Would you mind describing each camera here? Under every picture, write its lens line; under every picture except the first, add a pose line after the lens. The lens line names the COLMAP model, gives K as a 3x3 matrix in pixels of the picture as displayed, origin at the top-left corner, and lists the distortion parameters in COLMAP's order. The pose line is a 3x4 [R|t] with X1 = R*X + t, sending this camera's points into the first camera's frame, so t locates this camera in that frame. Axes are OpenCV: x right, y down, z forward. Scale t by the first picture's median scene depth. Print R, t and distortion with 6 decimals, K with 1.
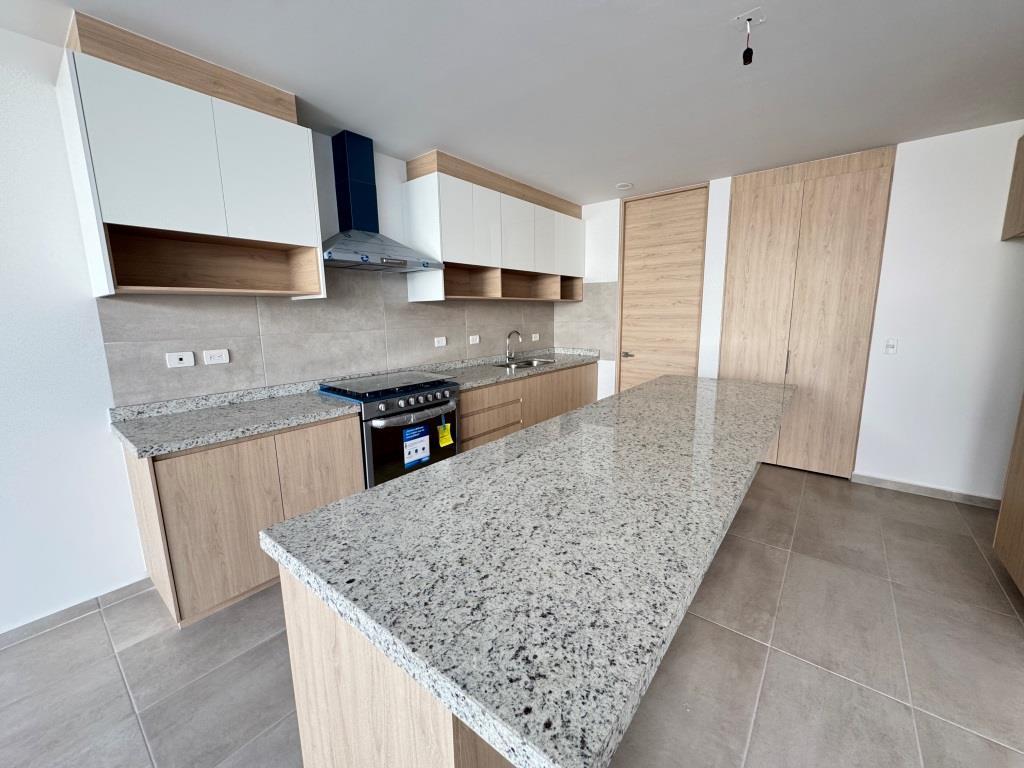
lens RADIAL K [[406.6, 0, 512.4], [0, 406.6, 383.4], [0, 0, 1]] dist [-0.002421, 0.000177]
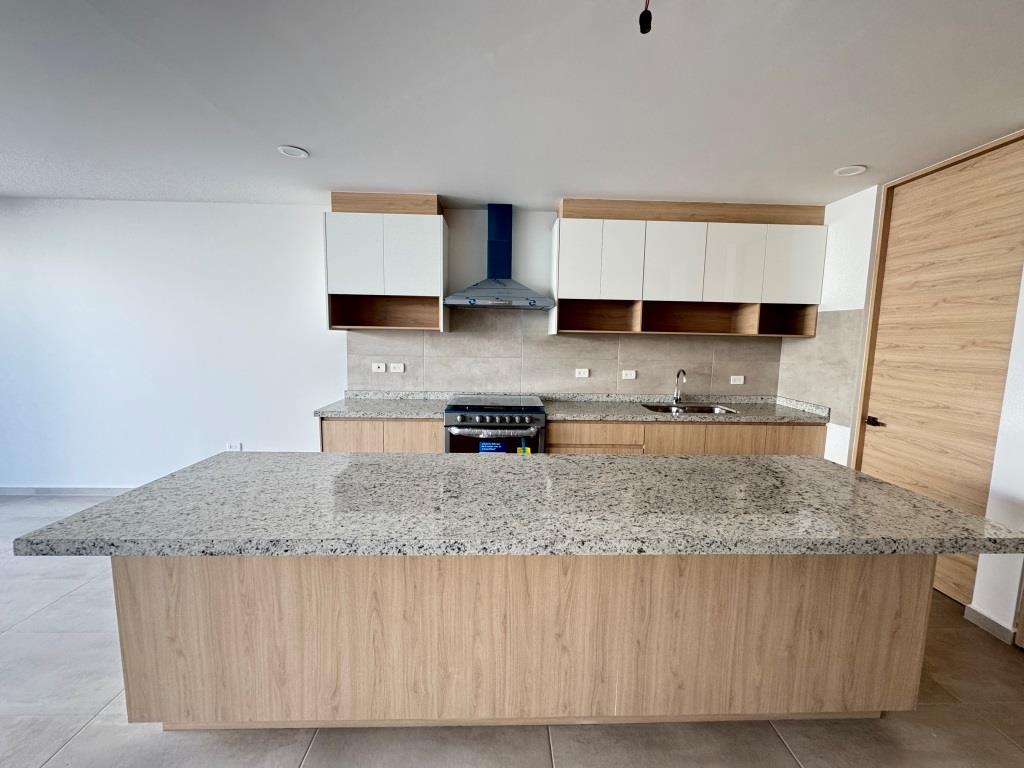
lens RADIAL K [[406.6, 0, 512.0], [0, 406.6, 383.7], [0, 0, 1]] dist [-0.002421, 0.000177]
pose [[0.648964, 0.112062, -0.752521, 0.572012], [-0.157652, 0.987432, 0.011087, -0.069790], [0.744306, 0.111442, 0.658475, 0.222862]]
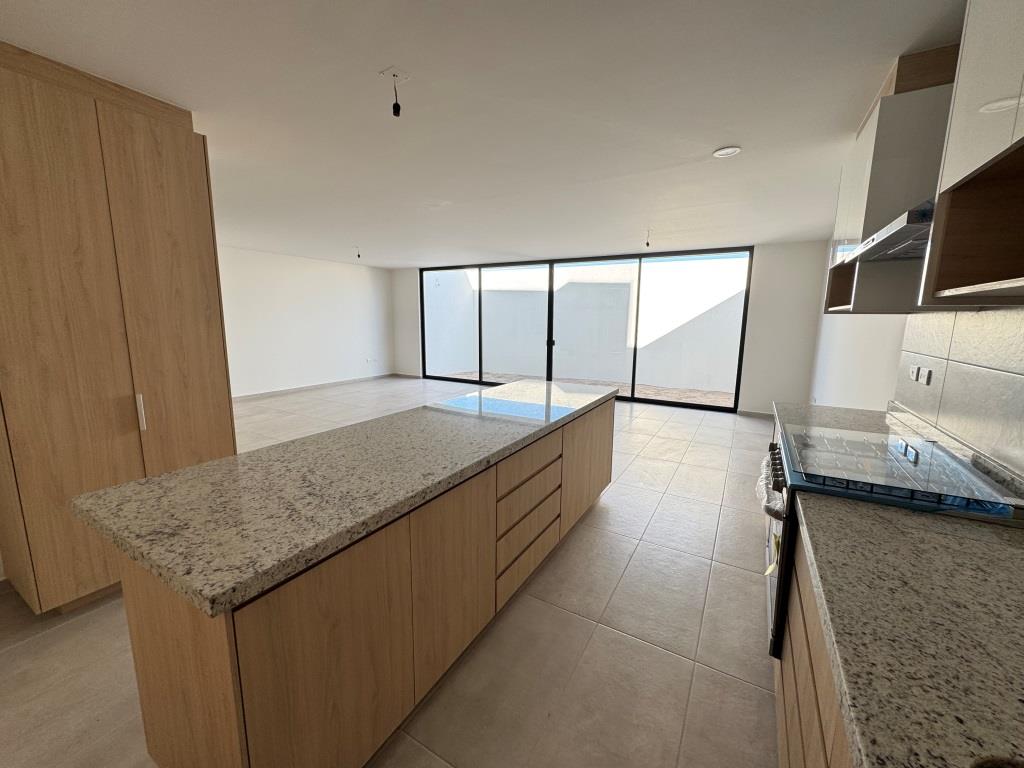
lens RADIAL K [[406.6, 0, 507.0], [0, 406.6, 377.6], [0, 0, 1]] dist [-0.002421, 0.000177]
pose [[-0.990659, 0.024930, -0.134066, 0.243900], [-0.018564, 0.949339, 0.313706, -0.246662], [0.135095, 0.313265, -0.940008, 1.292780]]
